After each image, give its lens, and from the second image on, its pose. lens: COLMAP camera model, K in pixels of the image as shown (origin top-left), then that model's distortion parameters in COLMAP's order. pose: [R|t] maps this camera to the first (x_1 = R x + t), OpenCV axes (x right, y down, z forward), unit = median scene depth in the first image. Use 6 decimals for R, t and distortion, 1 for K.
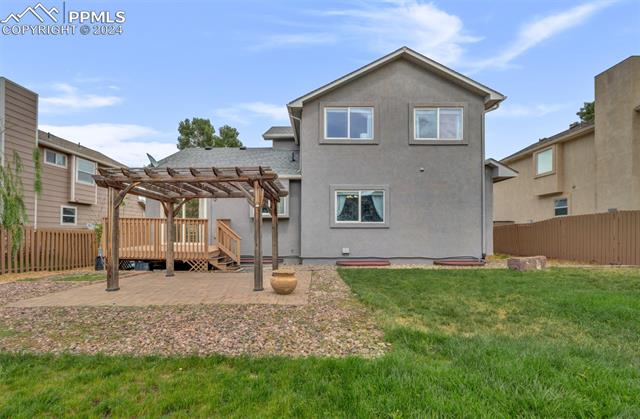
lens RADIAL K [[301.7, 0, 319.1], [0, 301.7, 227.5], [0, 0, 1]] dist [-0.001011, -0.000178]
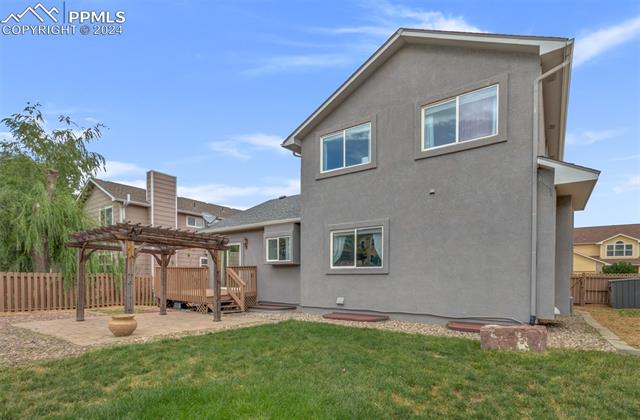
lens RADIAL K [[325.0, 0, 321.4], [0, 325.0, 279.1], [0, 0, 1]] dist [-0.000773, 0.000063]
pose [[0.811728, 0.006629, -0.583998, 0.577467], [0.006112, 0.999784, 0.019845, -0.003482], [0.584003, -0.019678, 0.811513, 0.224069]]
